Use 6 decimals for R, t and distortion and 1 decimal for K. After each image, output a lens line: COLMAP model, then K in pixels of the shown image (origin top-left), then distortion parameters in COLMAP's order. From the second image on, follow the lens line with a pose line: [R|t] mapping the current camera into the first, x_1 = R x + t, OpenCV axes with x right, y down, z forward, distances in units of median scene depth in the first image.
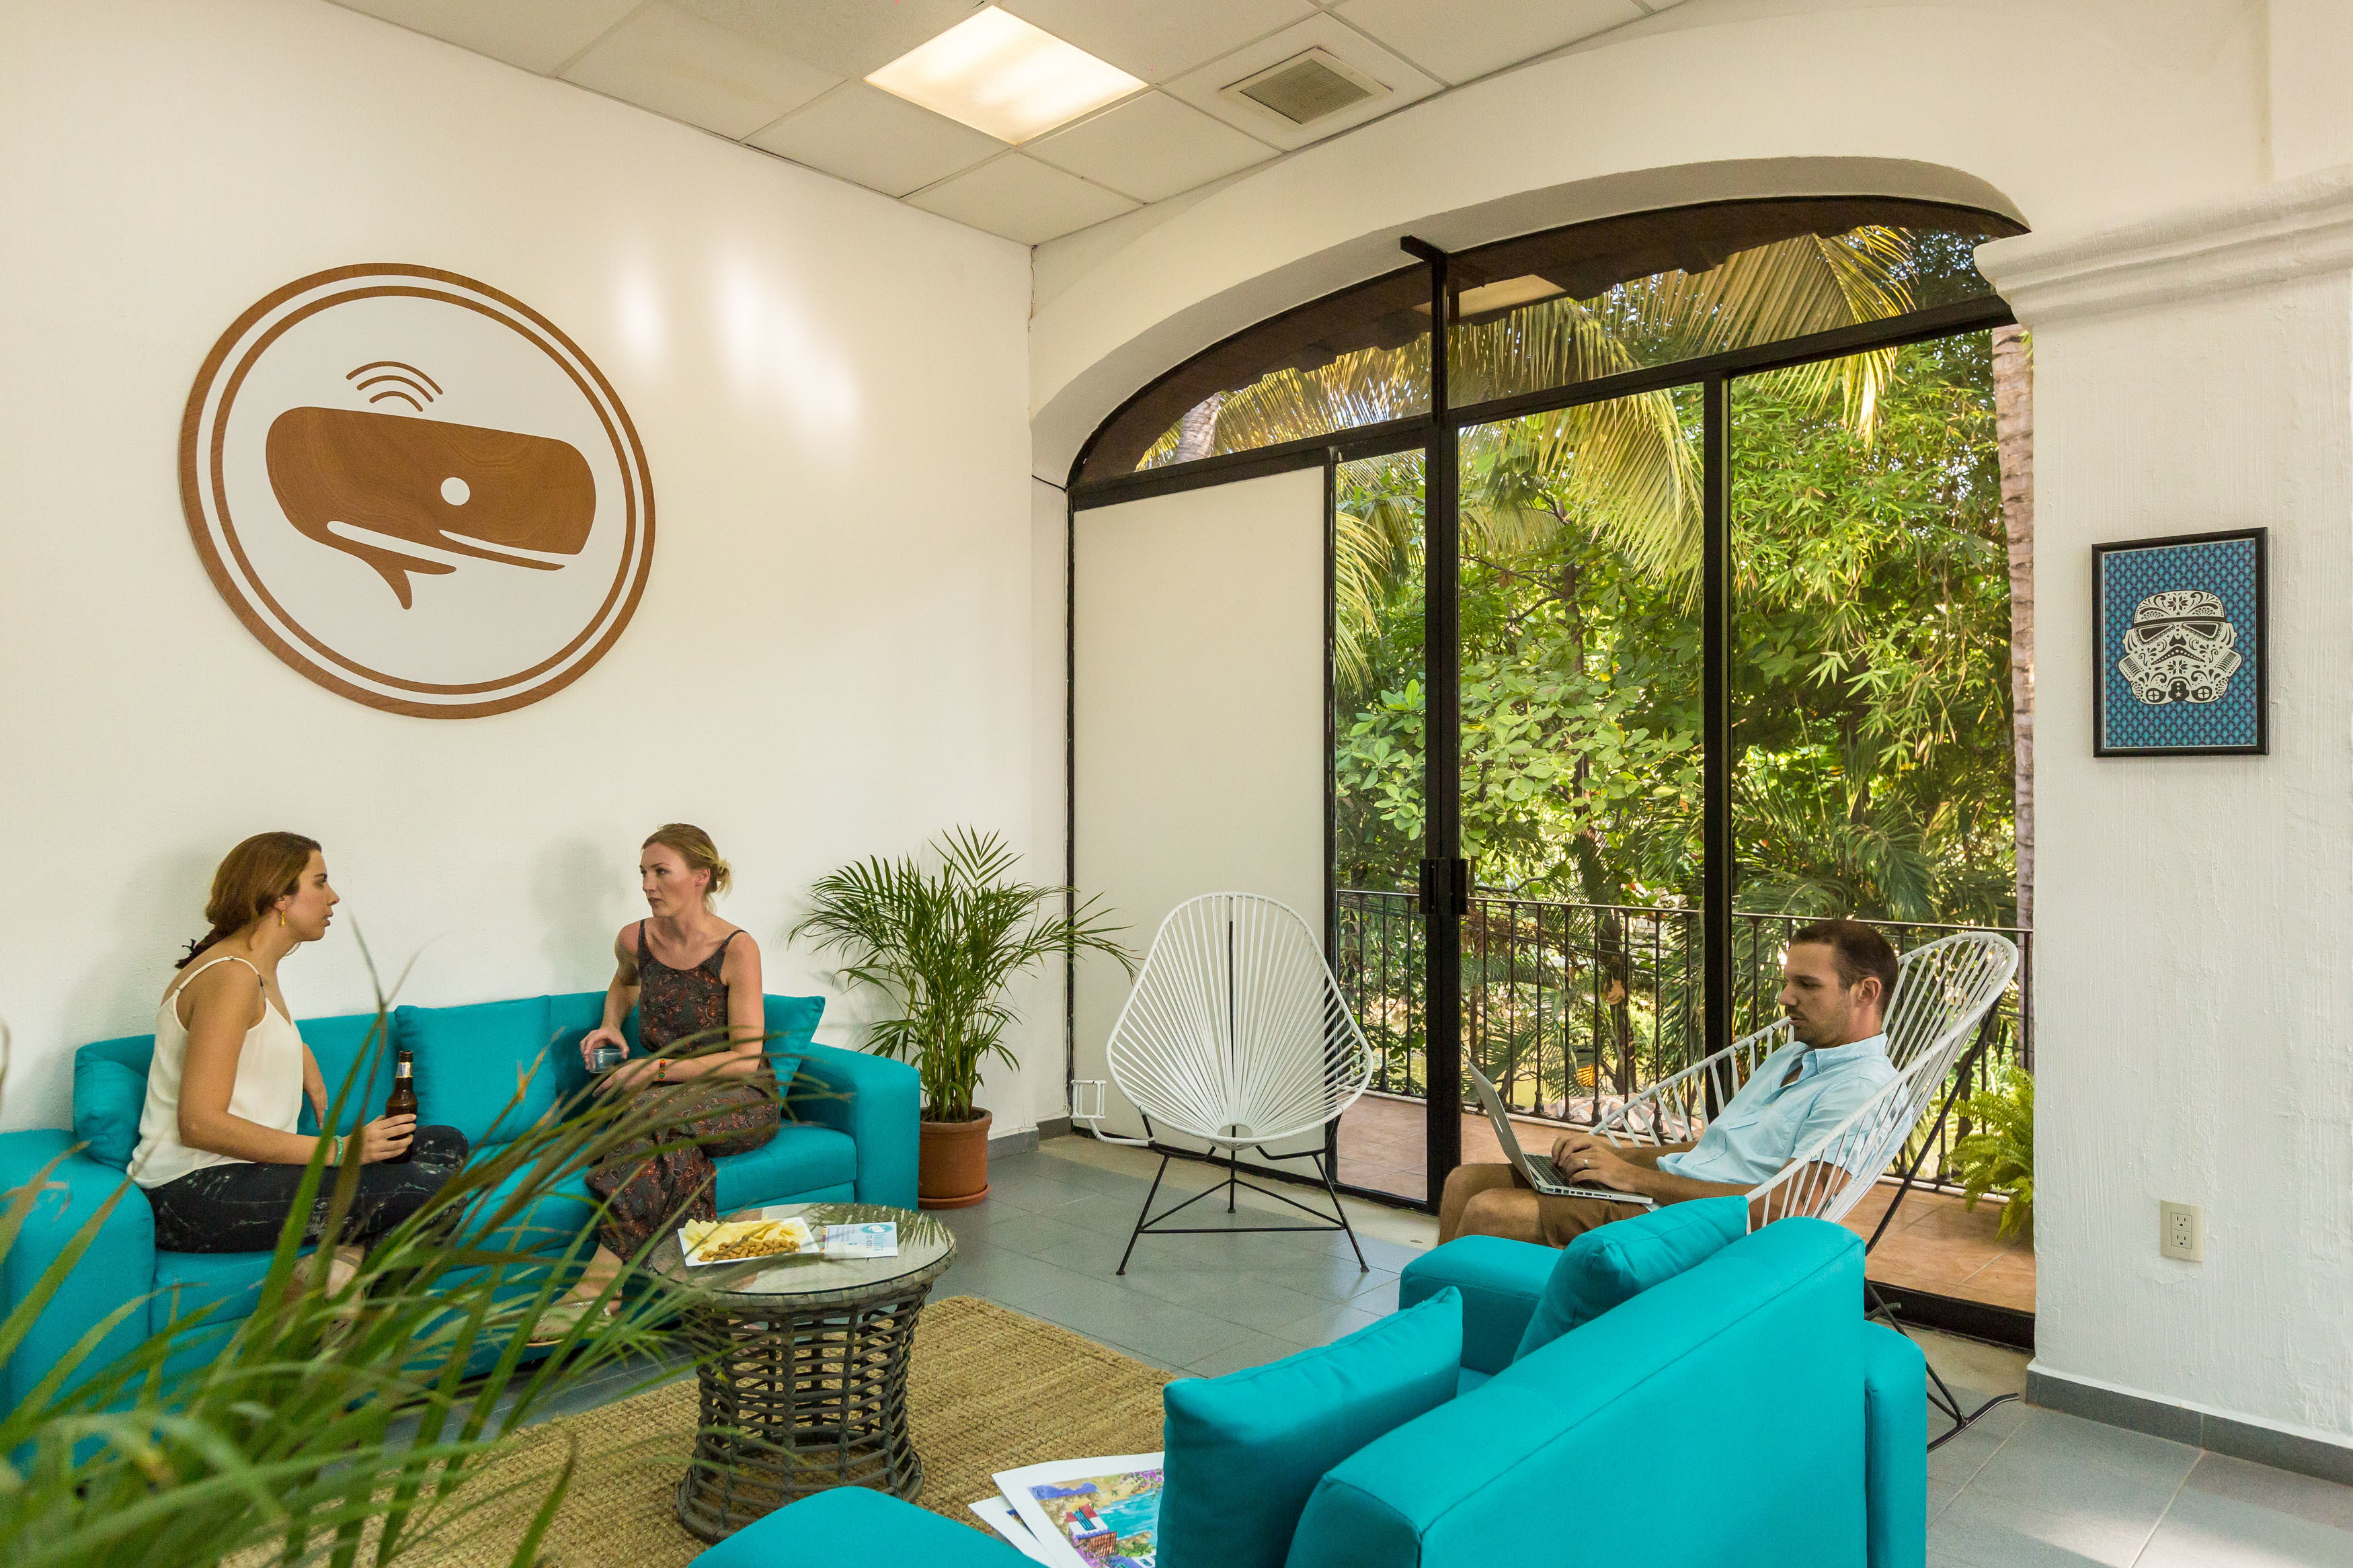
lens RADIAL K [[1553.7, 0, 1173.8], [0, 1553.7, 769.6], [0, 0, 1]] dist [0.063951, 0.000253]
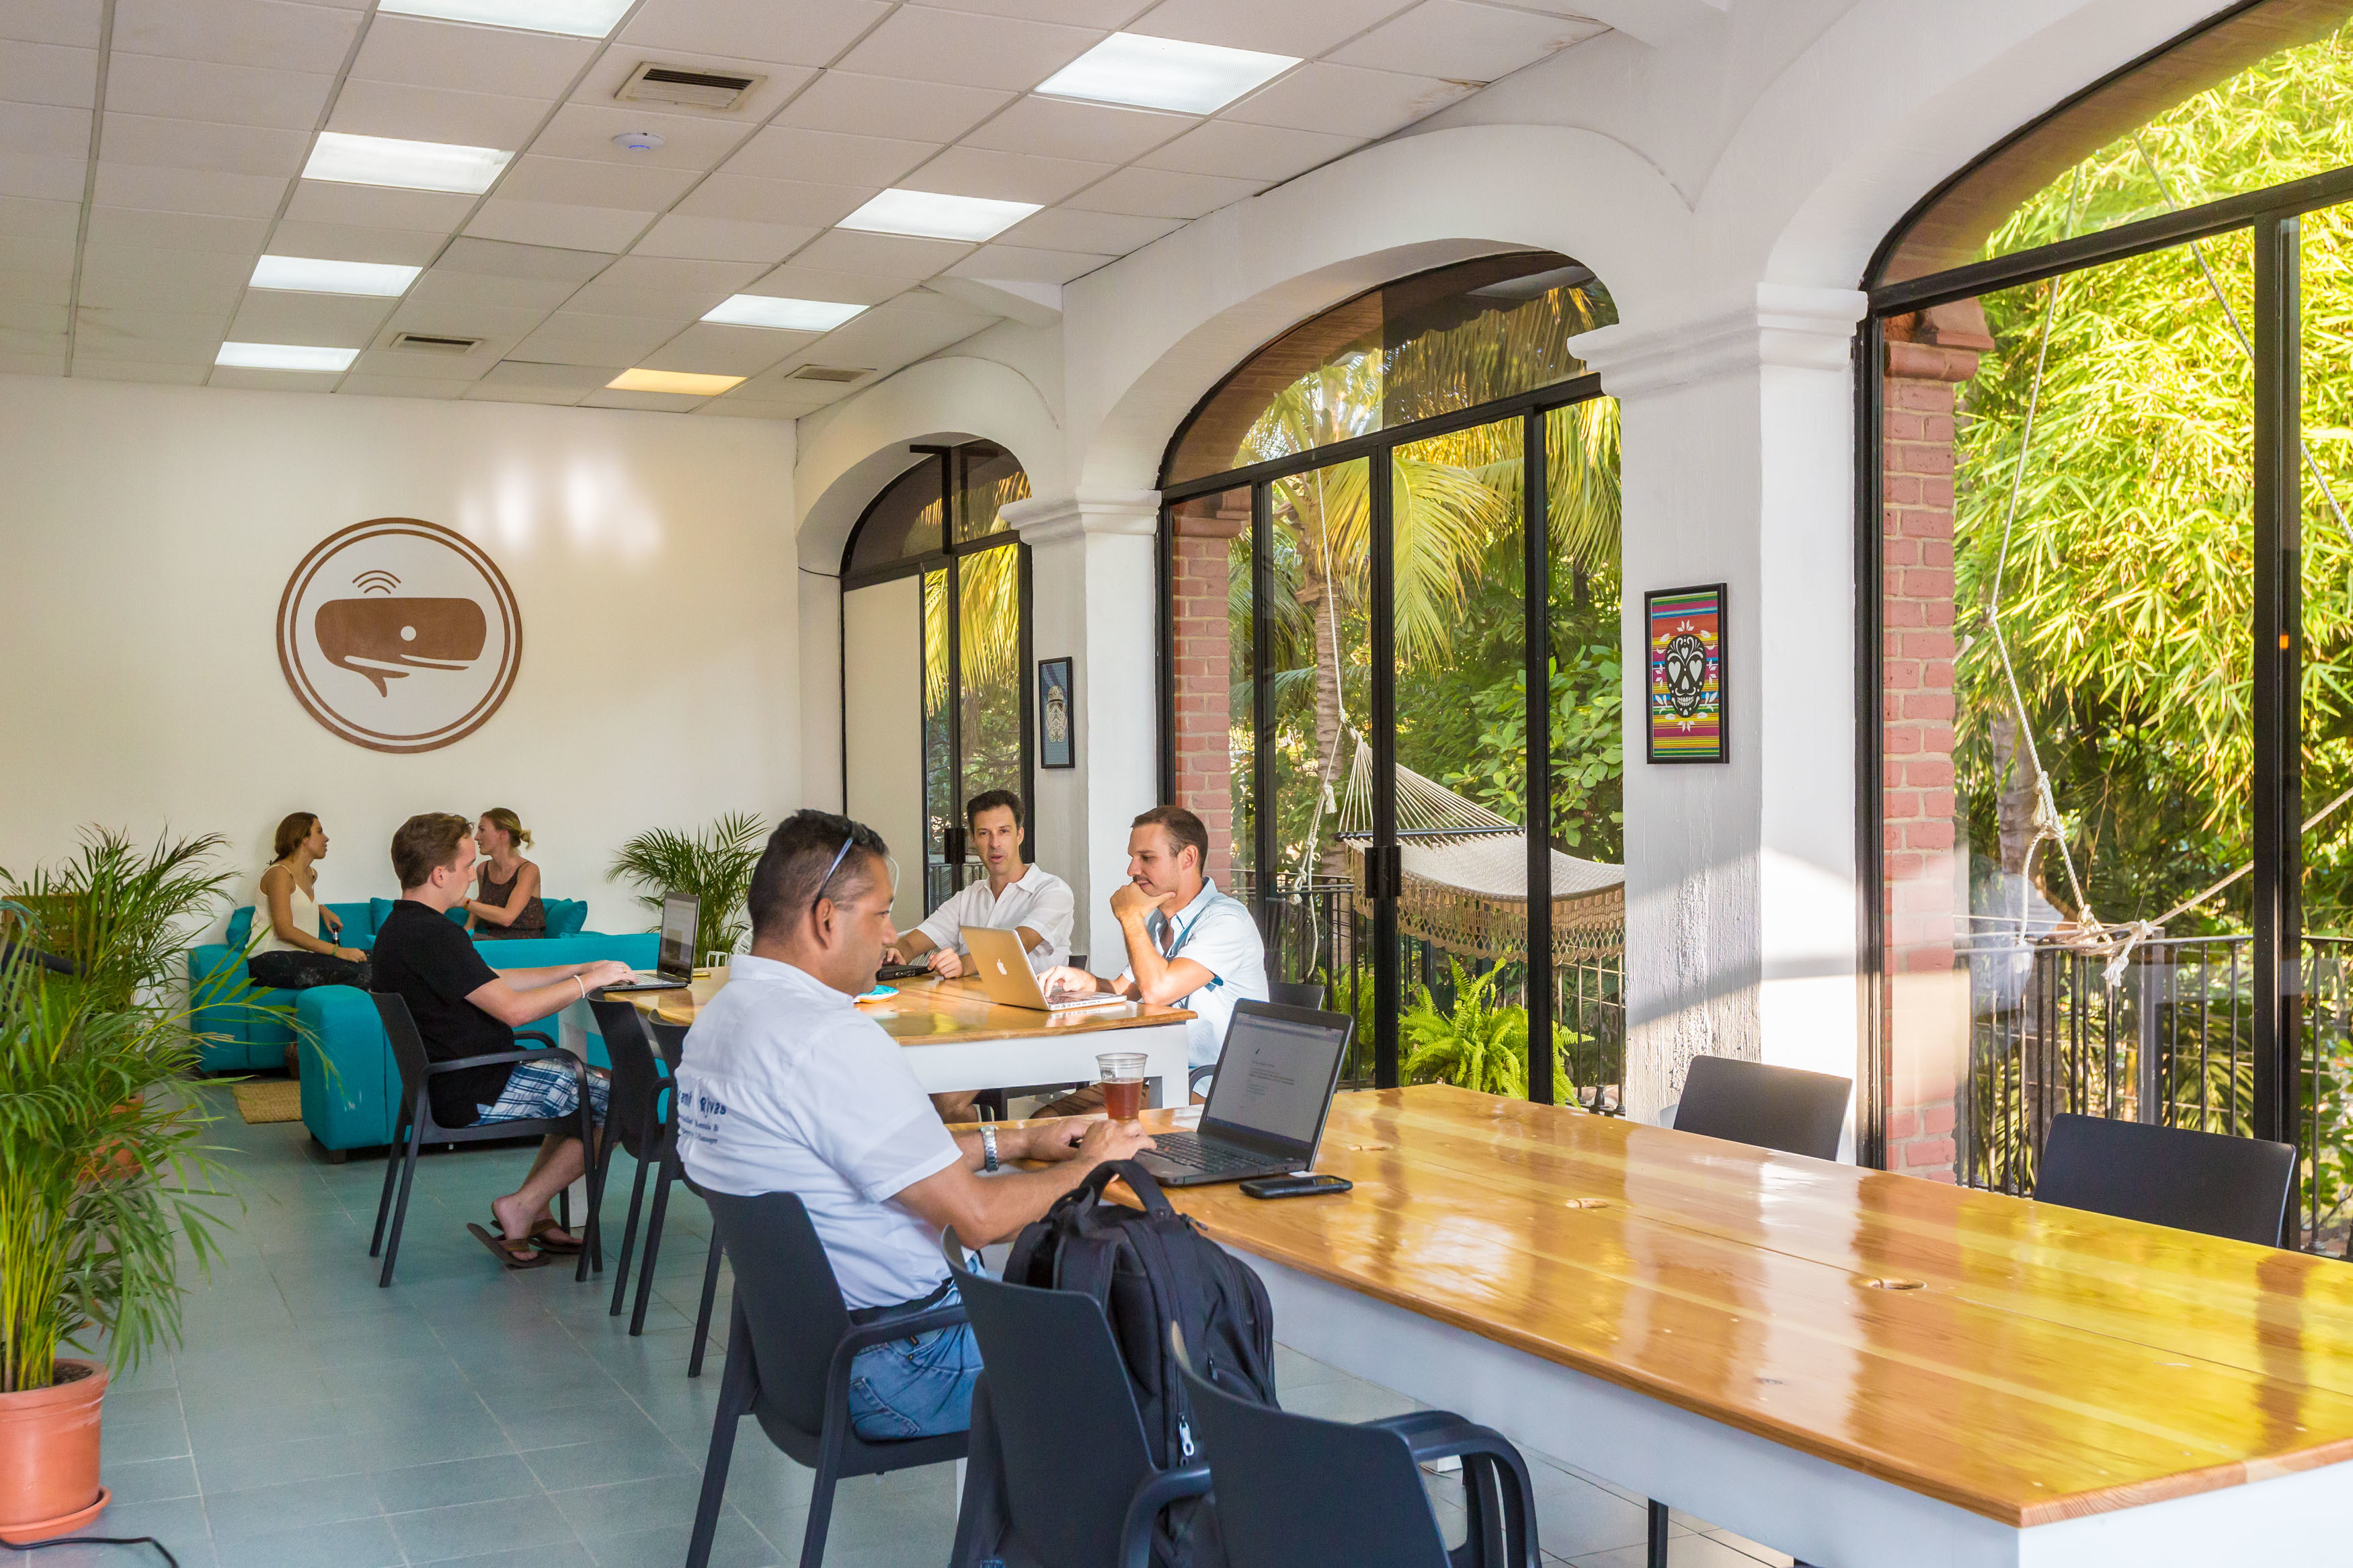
lens RADIAL K [[2330.5, 0, 1176.5], [0, 2330.5, 784.0], [0, 0, 1]] dist [0.004828, 0.005743]
pose [[0.936199, -0.008069, -0.351377, 1.152496], [0.013792, 0.999810, 0.013788, -0.018379], [0.351199, -0.017754, 0.936133, -1.076320]]
